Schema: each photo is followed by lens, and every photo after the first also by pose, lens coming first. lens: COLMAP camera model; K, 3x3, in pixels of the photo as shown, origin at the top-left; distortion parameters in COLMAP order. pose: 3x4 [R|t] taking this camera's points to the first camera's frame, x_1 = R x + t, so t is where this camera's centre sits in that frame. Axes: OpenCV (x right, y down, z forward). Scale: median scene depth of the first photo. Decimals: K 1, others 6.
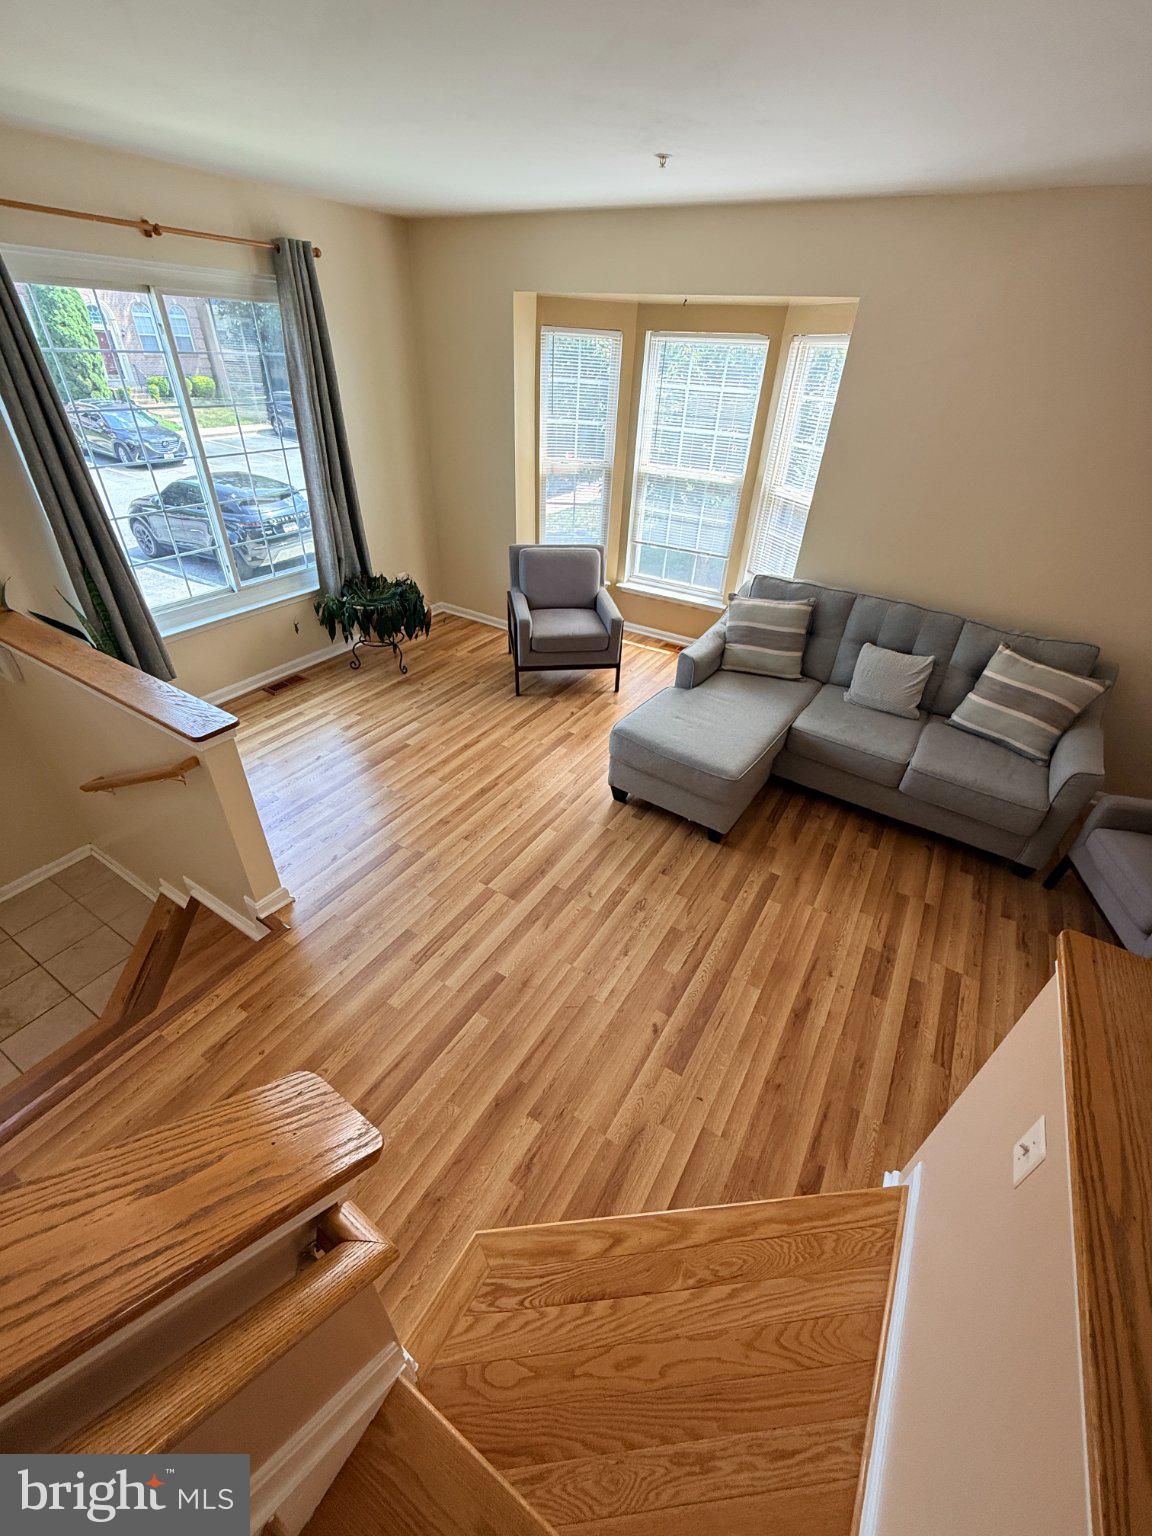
lens RADIAL K [[612.9, 0, 577.8], [0, 612.9, 764.9], [0, 0, 1]] dist [0.000486, 0.000129]
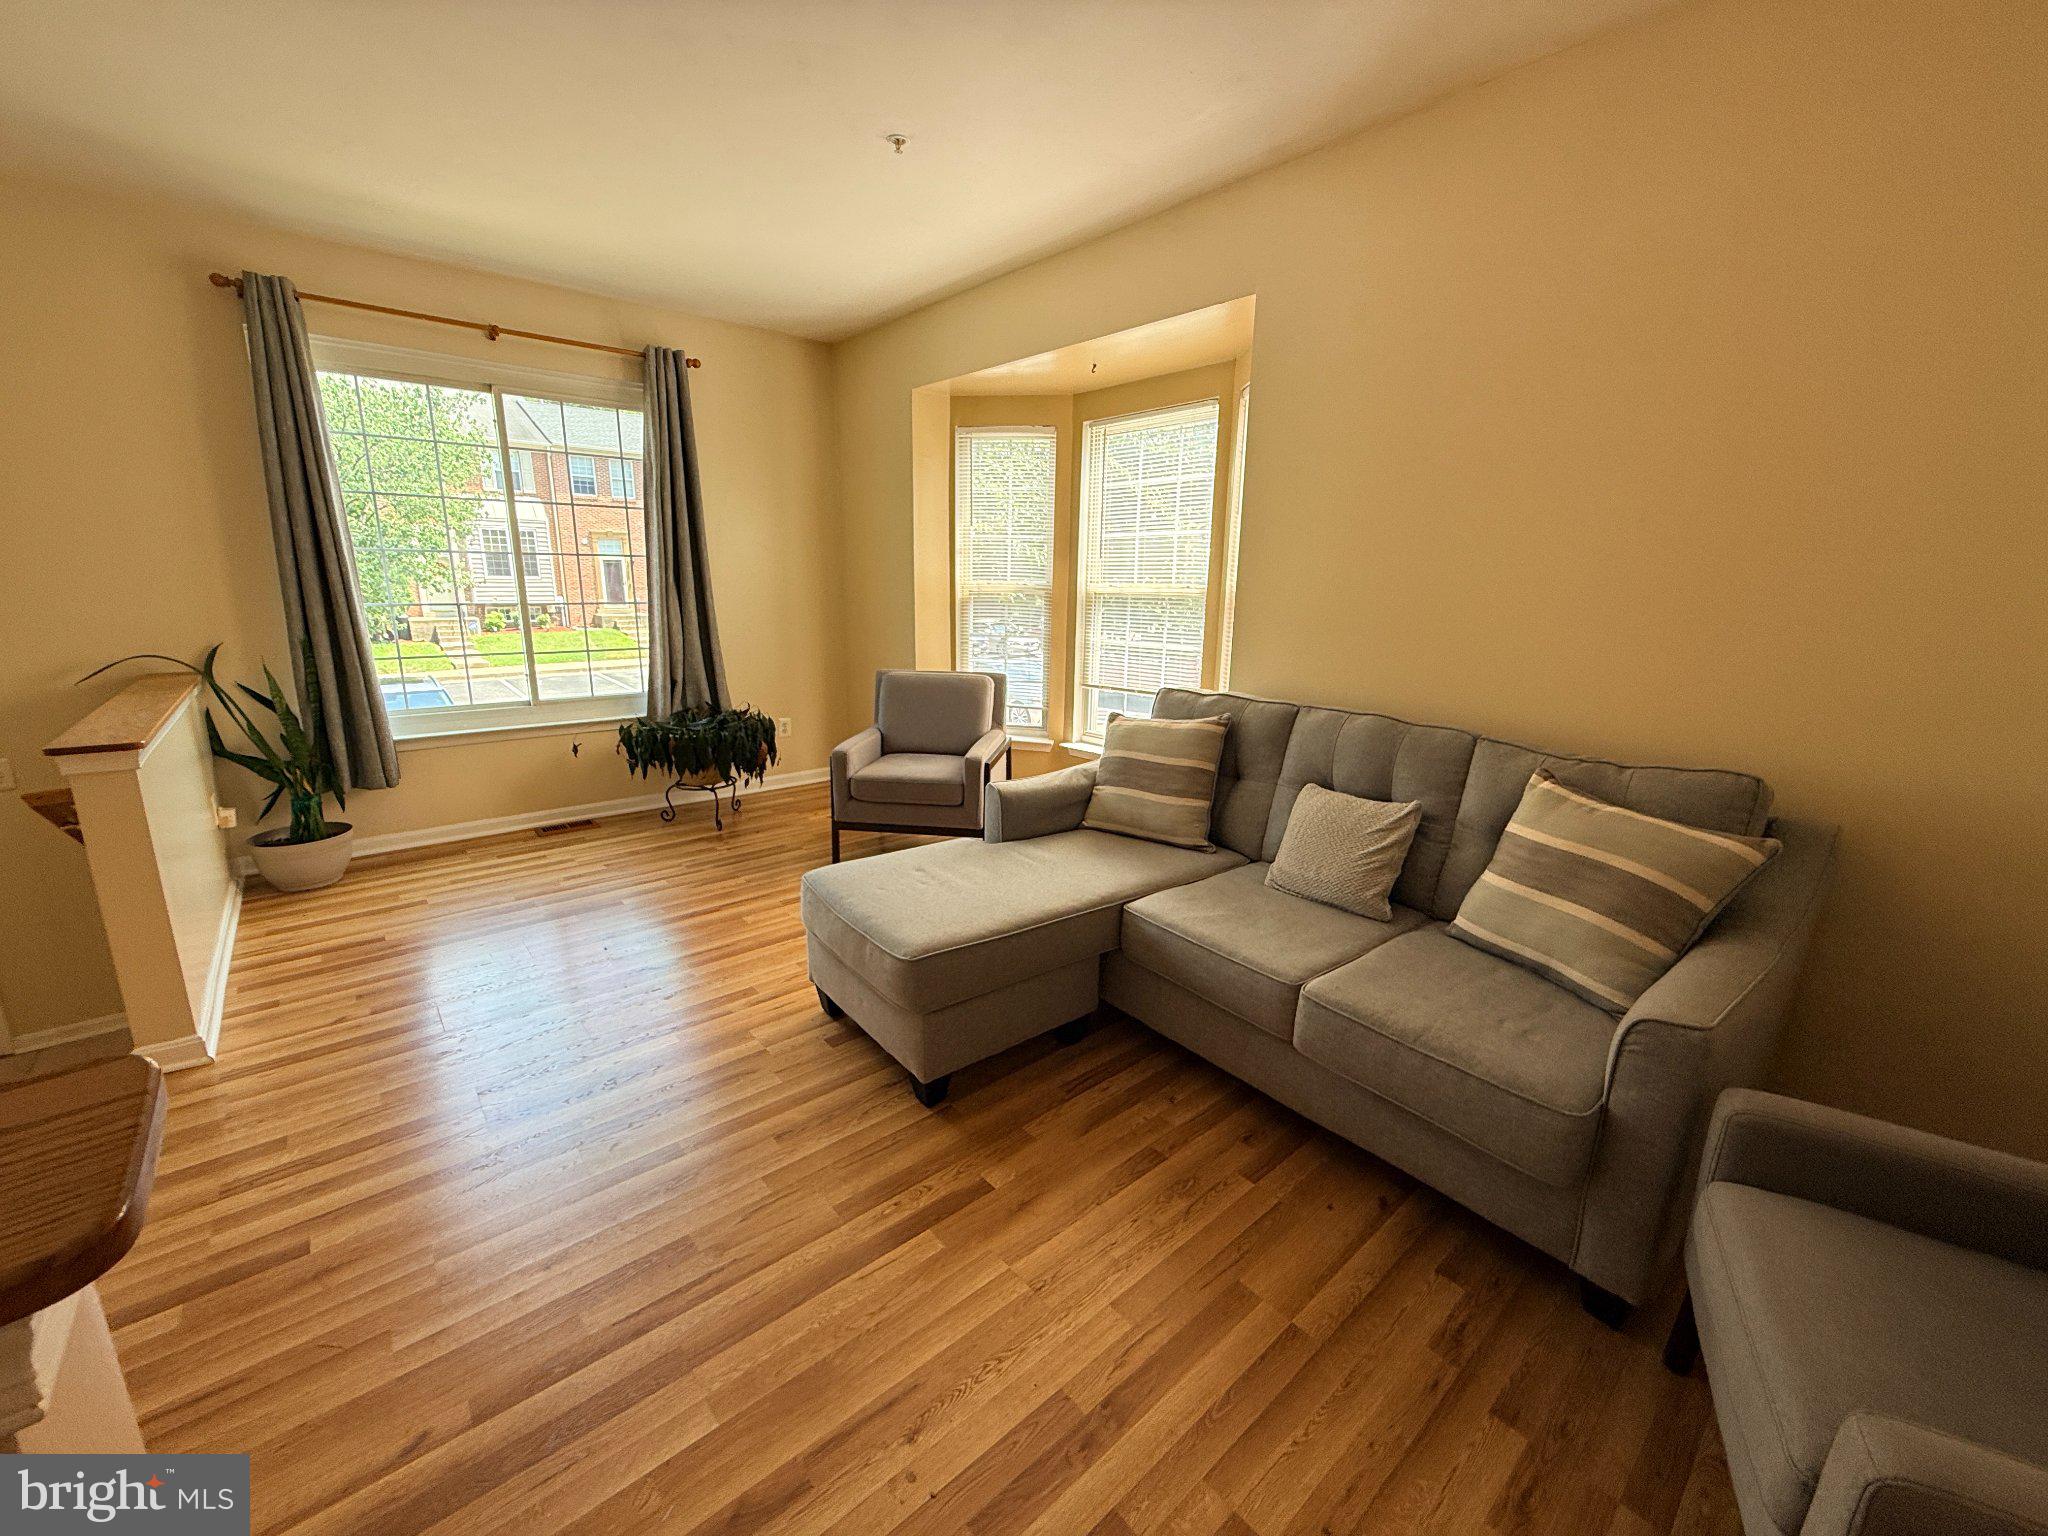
lens RADIAL K [[817.3, 0, 1020.3], [0, 817.3, 766.3], [0, 0, 1]] dist [0.000486, 0.000129]
pose [[0.952342, 0.040695, -0.302306, 0.464339], [-0.149898, 0.925576, -0.347620, 0.084198], [0.265661, 0.376368, 0.887565, 0.285185]]
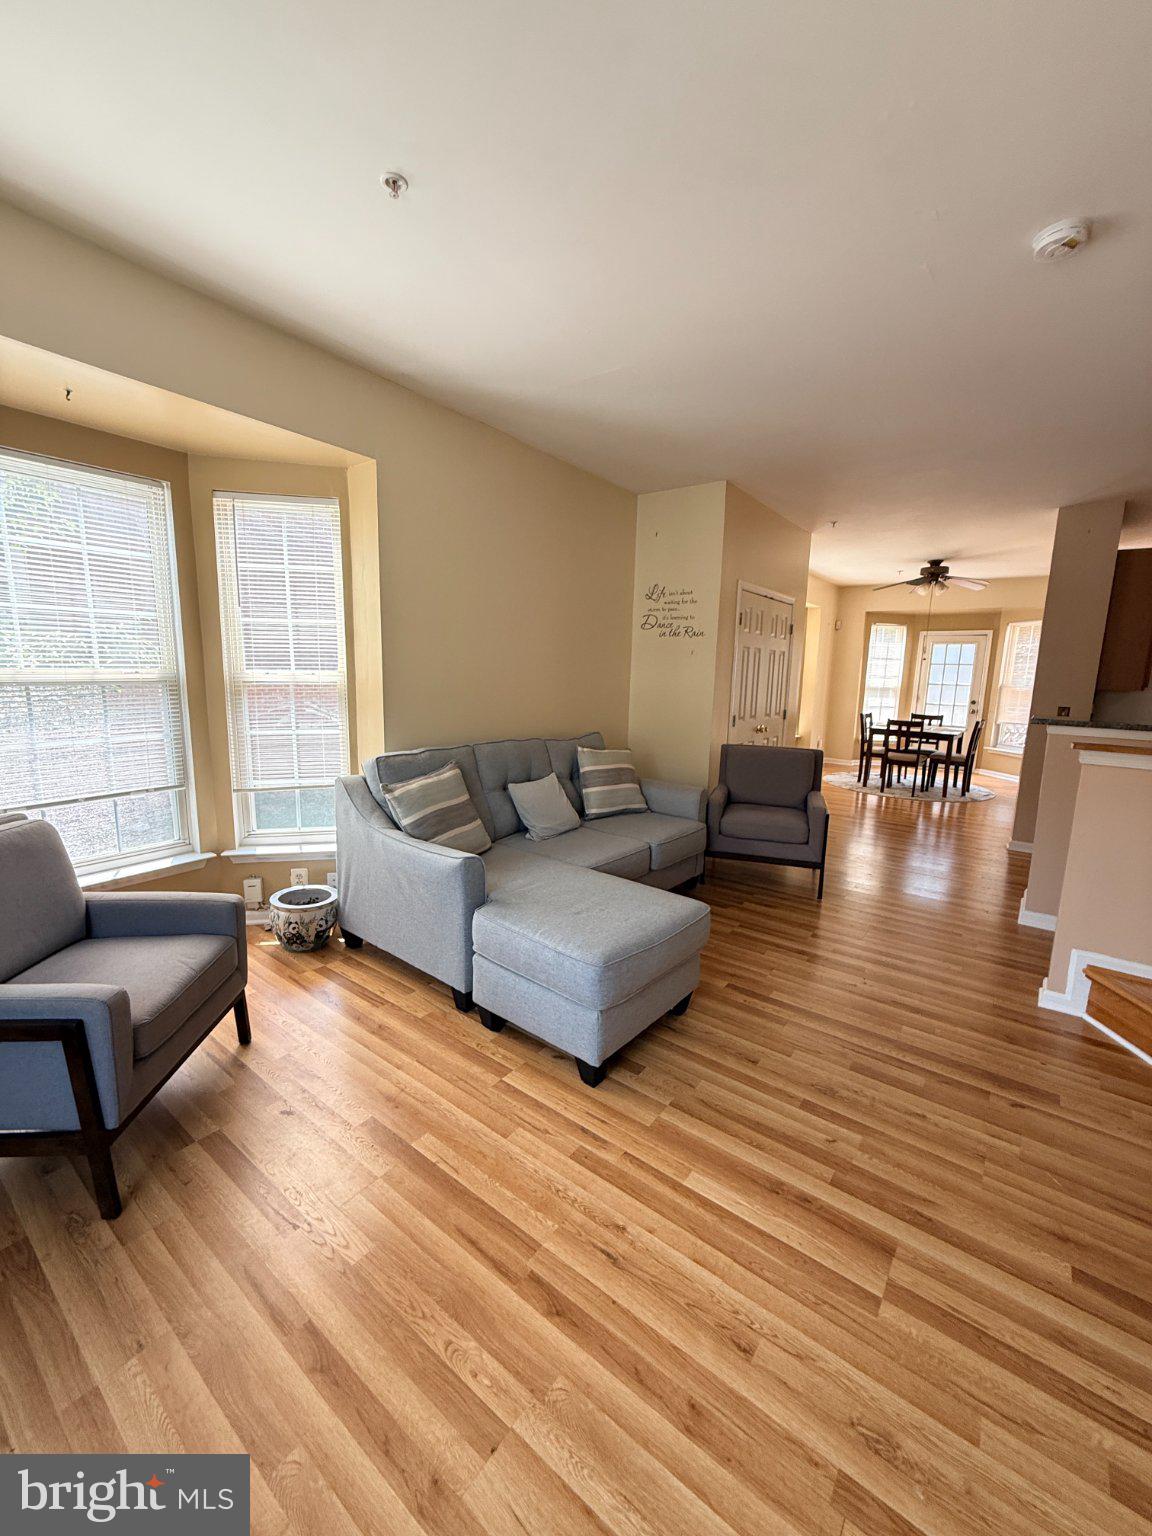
lens RADIAL K [[612.9, 0, 577.2], [0, 612.9, 766.3], [0, 0, 1]] dist [0.000486, 0.000129]
pose [[0.094790, -0.199686, 0.975264, -0.472805], [0.548519, 0.828021, 0.116225, -0.288226], [-0.830747, 0.523934, 0.188020, 0.746807]]
